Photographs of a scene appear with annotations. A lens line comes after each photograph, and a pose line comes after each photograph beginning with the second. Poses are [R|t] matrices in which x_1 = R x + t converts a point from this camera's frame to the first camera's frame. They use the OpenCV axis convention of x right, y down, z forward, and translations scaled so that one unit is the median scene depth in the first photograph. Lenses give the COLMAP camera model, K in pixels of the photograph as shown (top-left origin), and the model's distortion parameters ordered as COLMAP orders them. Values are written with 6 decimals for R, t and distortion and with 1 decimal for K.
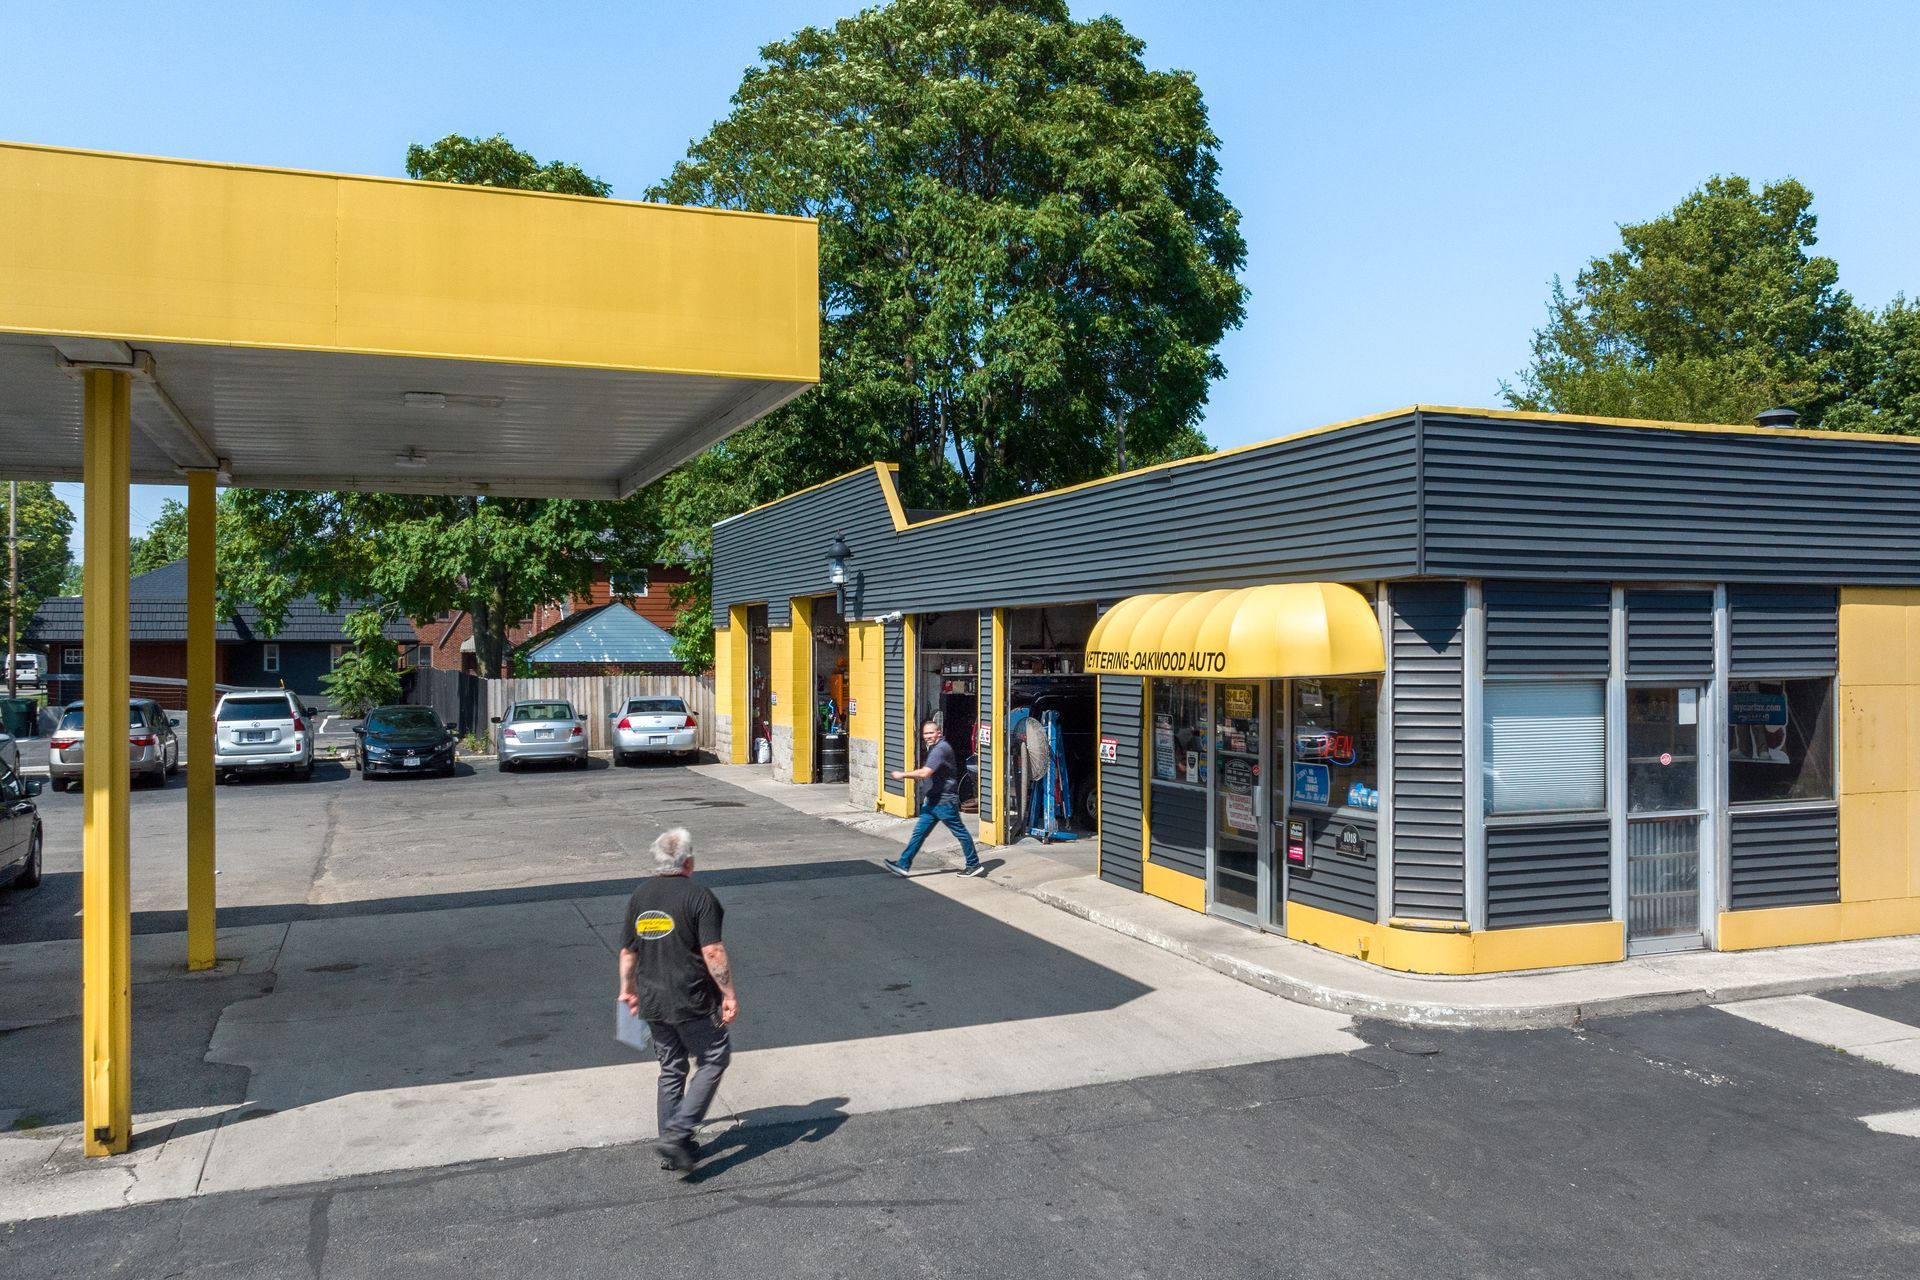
lens RADIAL K [[1608.7, 0, 971.1], [0, 1608.7, 639.1], [0, 0, 1]] dist [-0.030294, 0.007144]
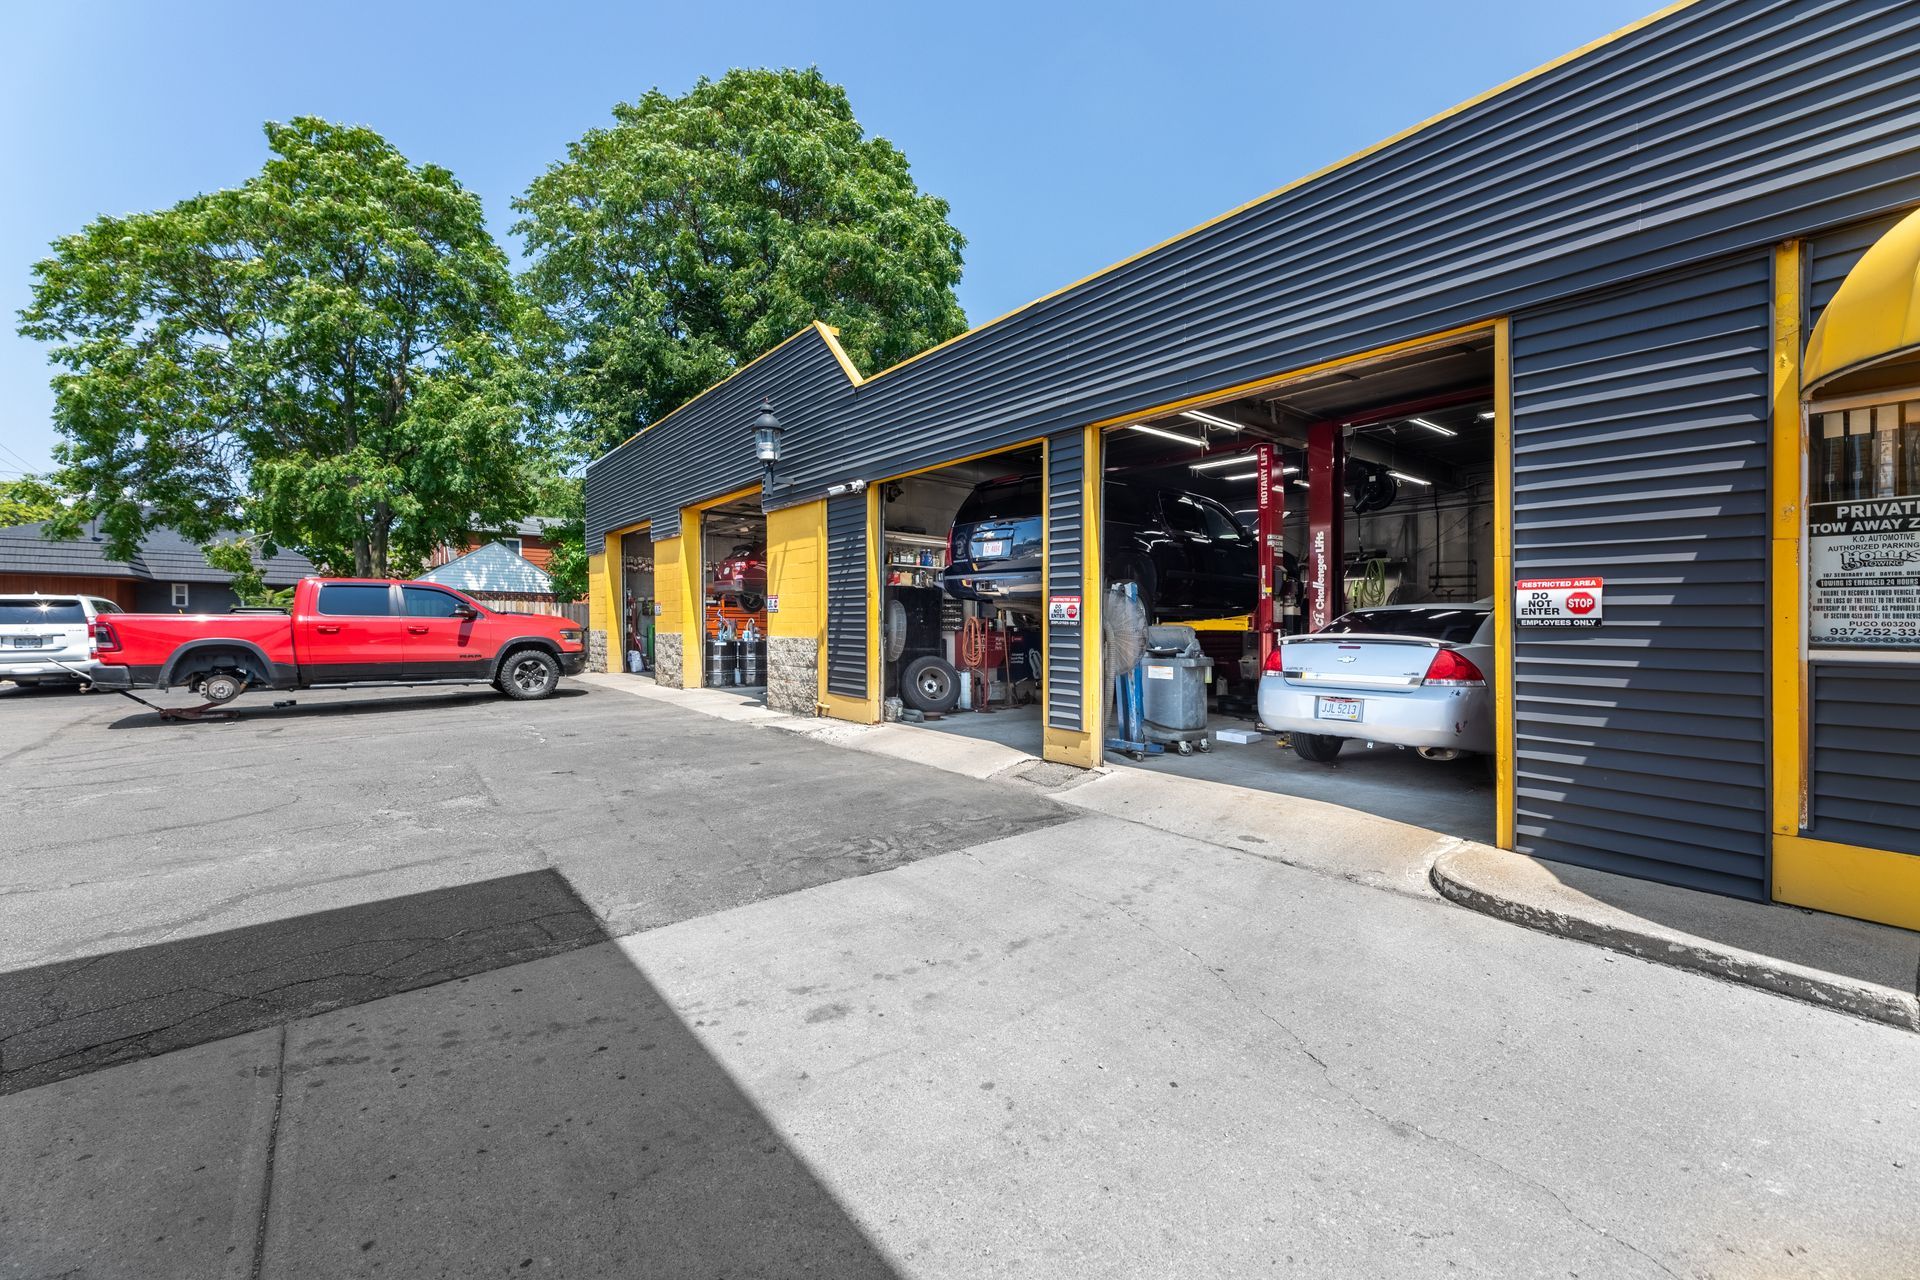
lens RADIAL K [[776.3, 0, 950.0], [0, 776.3, 639.4], [0, 0, 1]] dist [0.001435, -0.000603]
pose [[0.953098, 0.005724, 0.302606, -0.213388], [-0.013658, 0.999616, 0.024108, 0.096565], [-0.302352, -0.027110, 0.952811, 1.024306]]
